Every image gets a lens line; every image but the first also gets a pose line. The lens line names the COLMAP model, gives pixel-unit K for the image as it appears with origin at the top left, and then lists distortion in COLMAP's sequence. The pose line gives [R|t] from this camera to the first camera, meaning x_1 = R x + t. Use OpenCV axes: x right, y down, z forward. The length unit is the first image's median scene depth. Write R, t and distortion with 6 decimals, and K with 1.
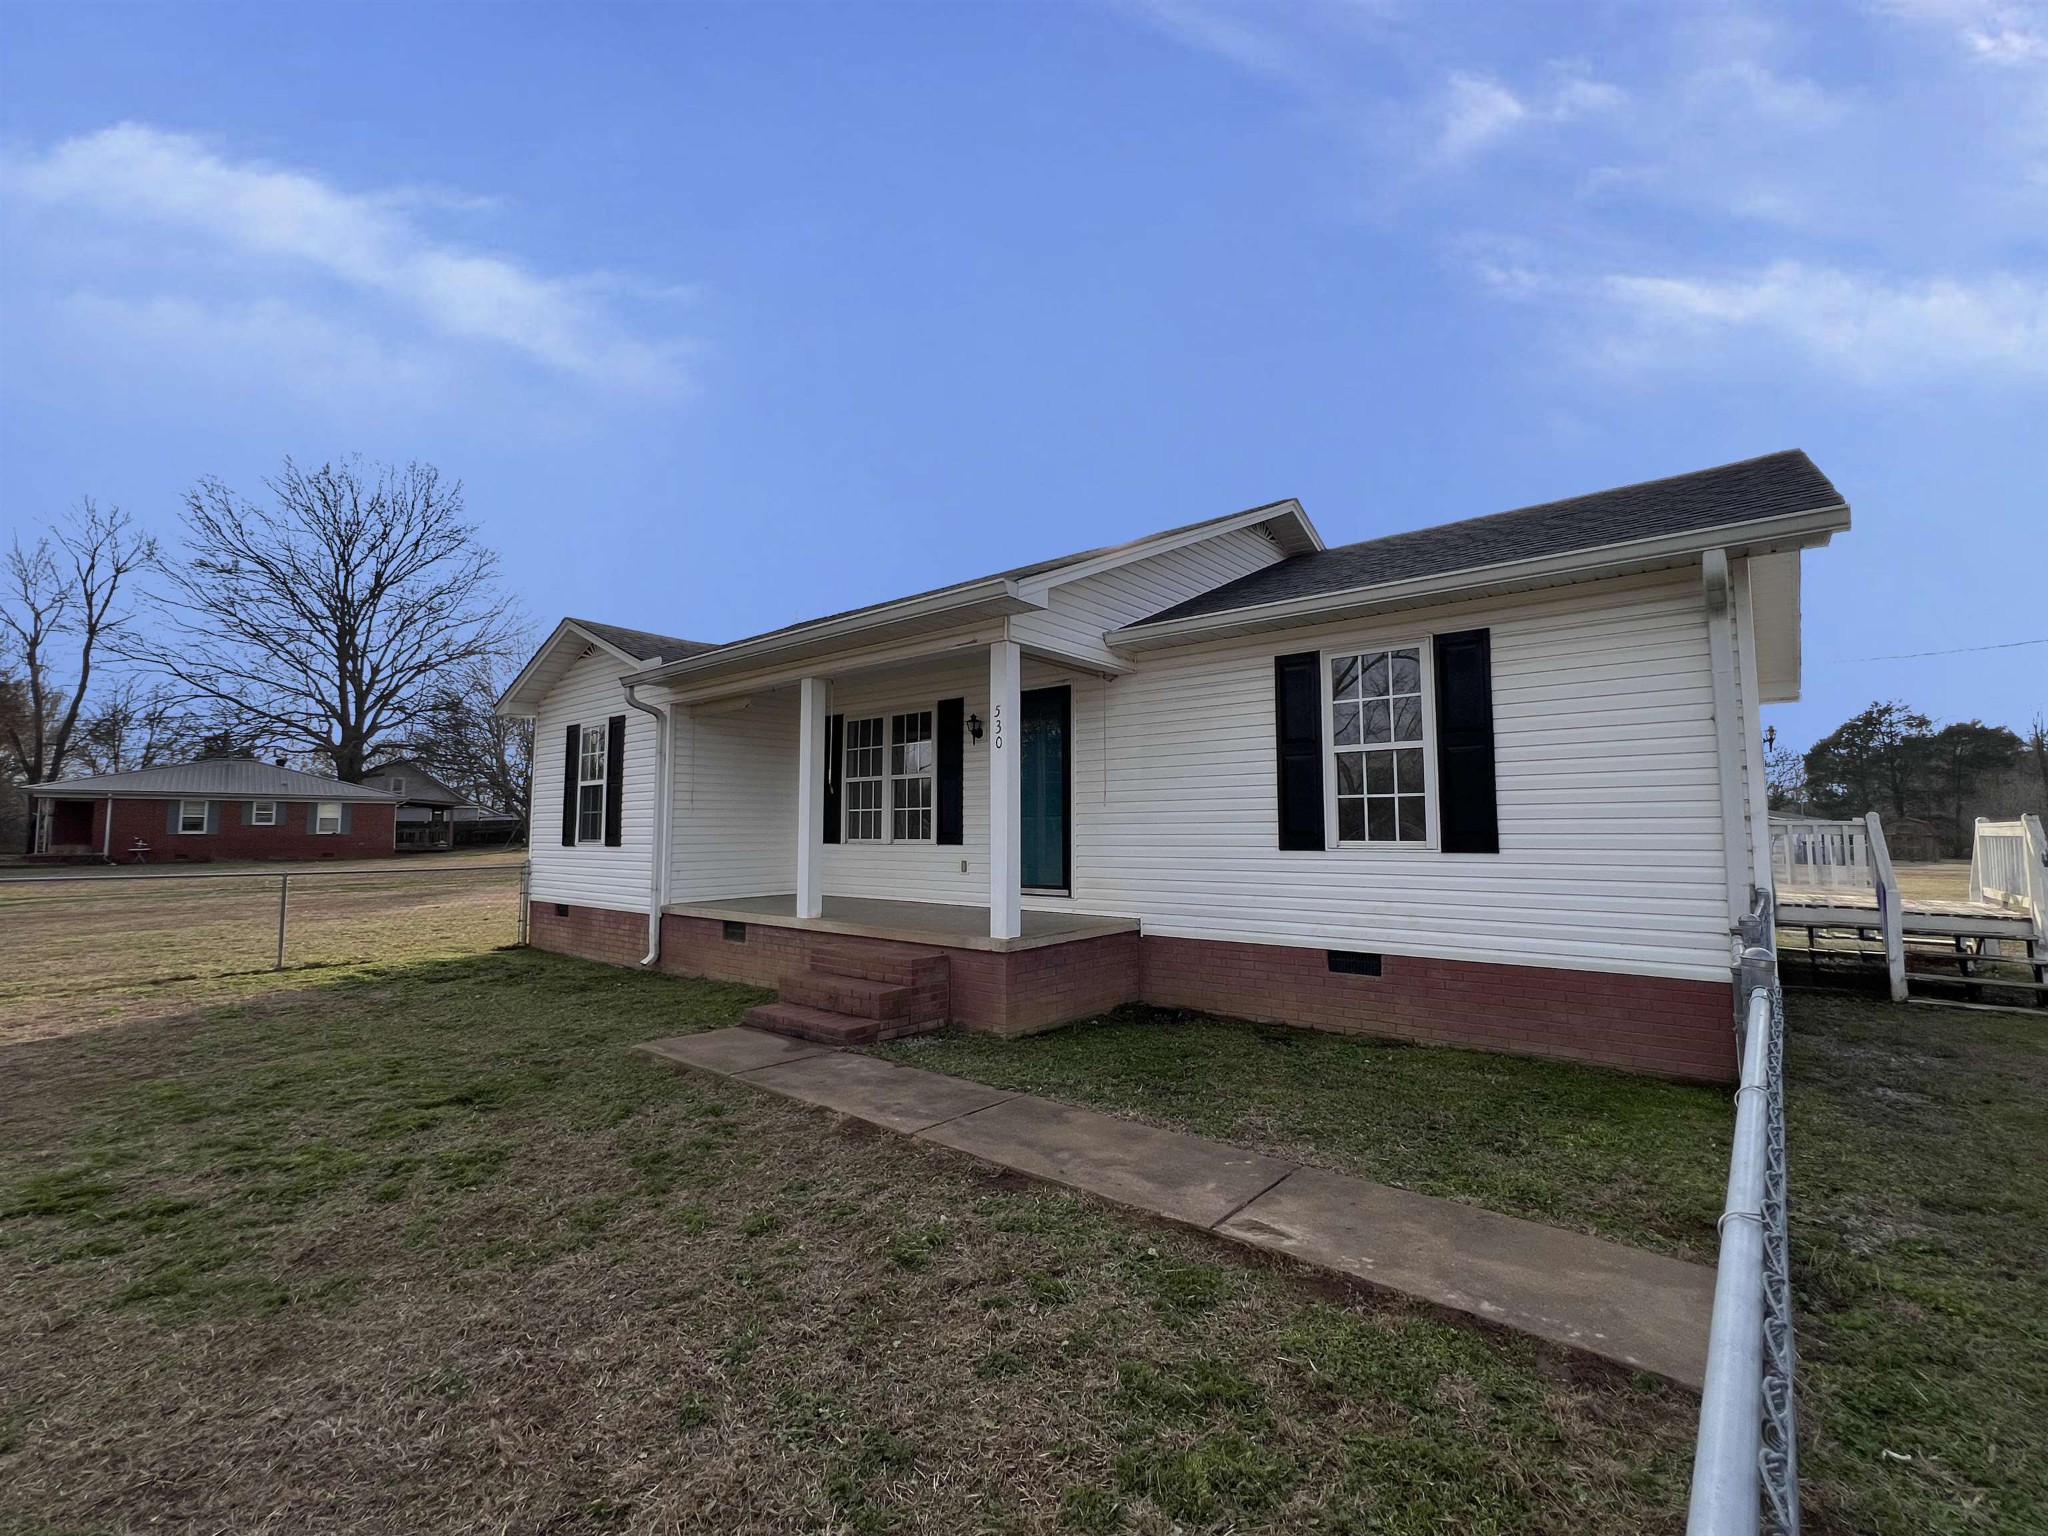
lens RADIAL K [[861.2, 0, 1021.0], [0, 861.2, 773.3], [0, 0, 1]] dist [-0.000647, -0.001438]
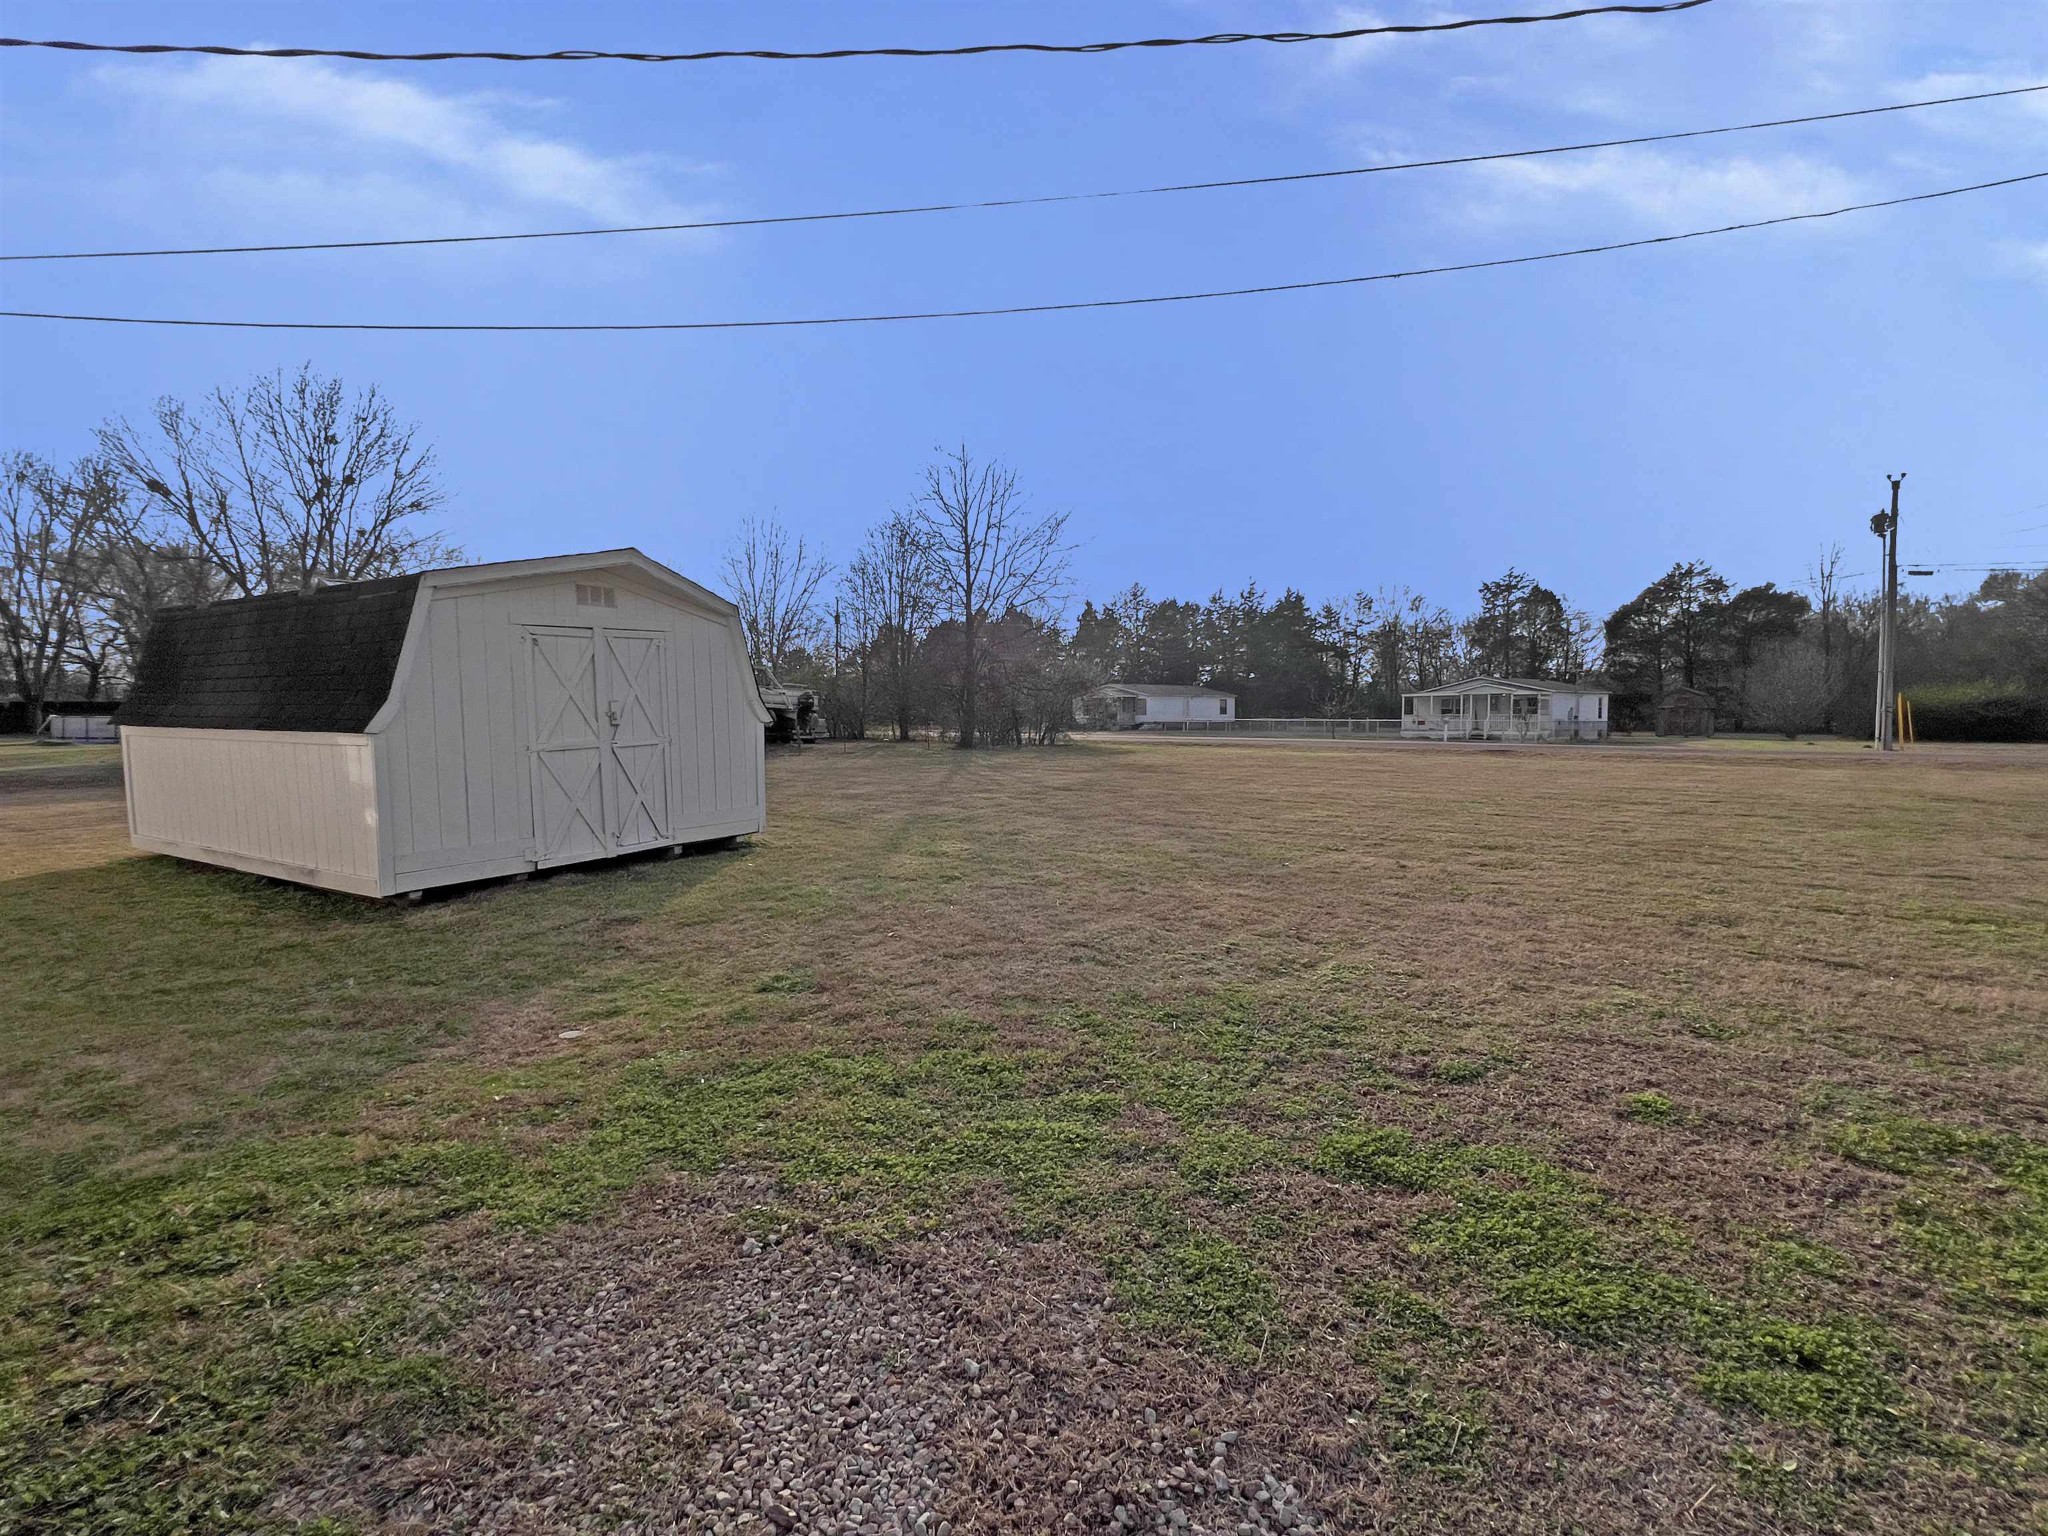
lens RADIAL K [[942.3, 0, 1015.9], [0, 942.3, 764.5], [0, 0, 1]] dist [-0.005919, 0.001151]
pose [[0.988838, -0.017957, 0.147908, 0.146109], [-0.000266, 0.992497, 0.122271, 0.007247], [-0.148994, -0.120945, 0.981414, 0.096347]]
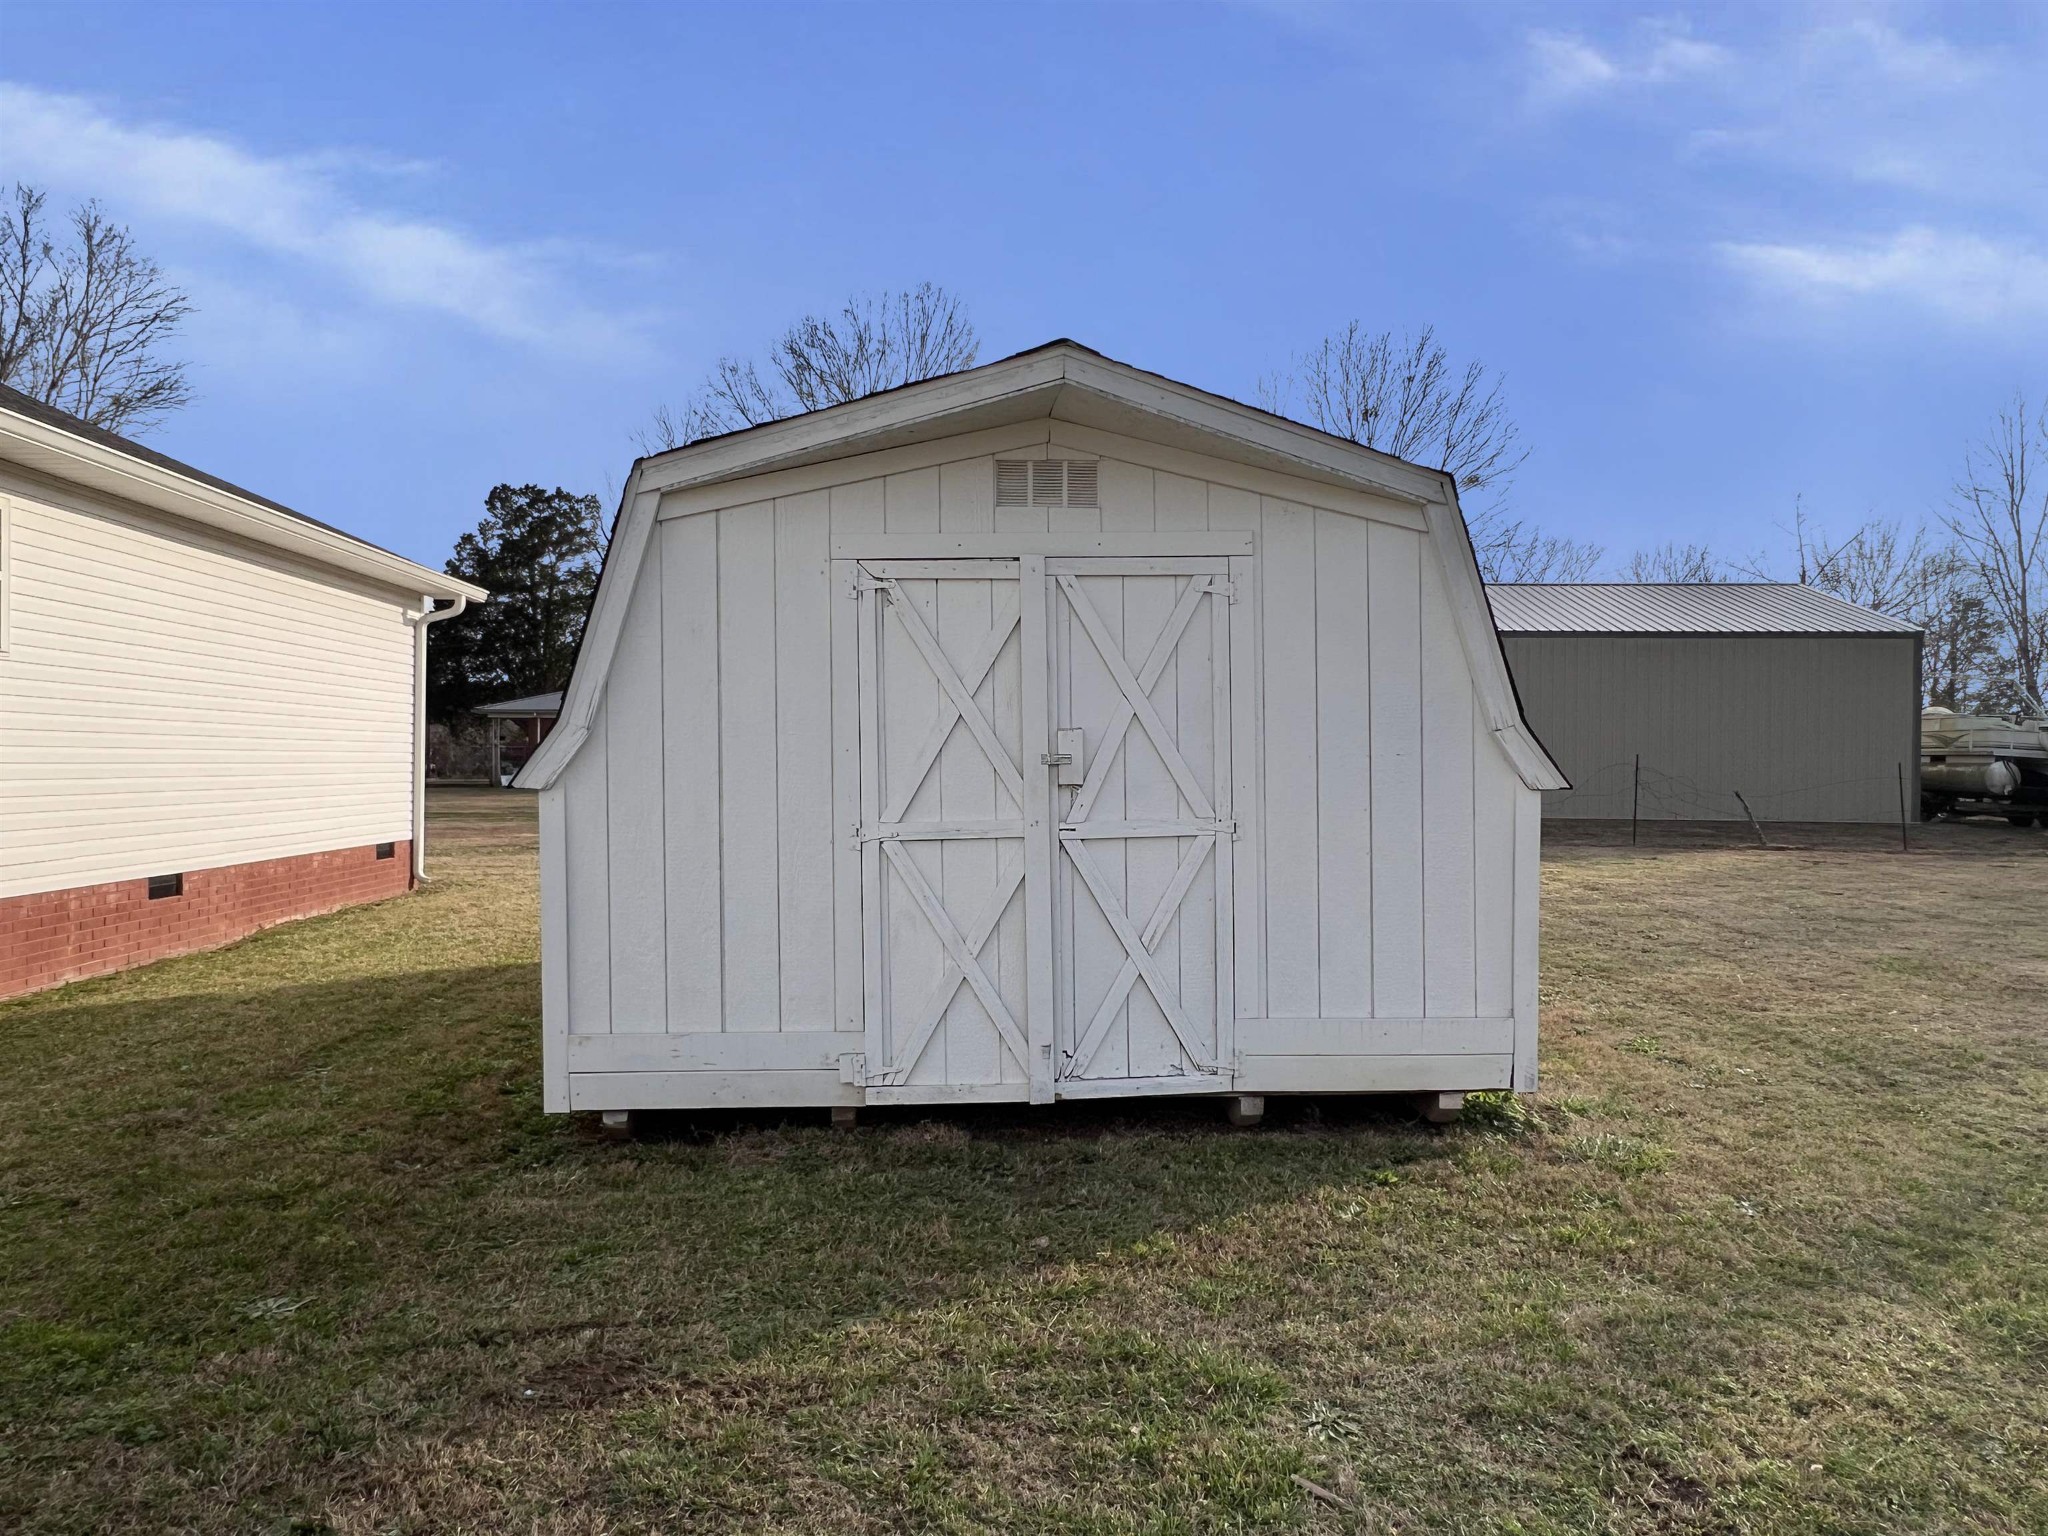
lens RADIAL K [[1297.2, 0, 1013.6], [0, 1297.2, 768.9], [0, 0, 1]] dist [0.000738, 0.000616]
pose [[0.688393, 0.013086, -0.725219, 0.159983], [0.038825, 0.997739, 0.054856, 0.011739], [0.724298, -0.065919, 0.686329, 0.167045]]
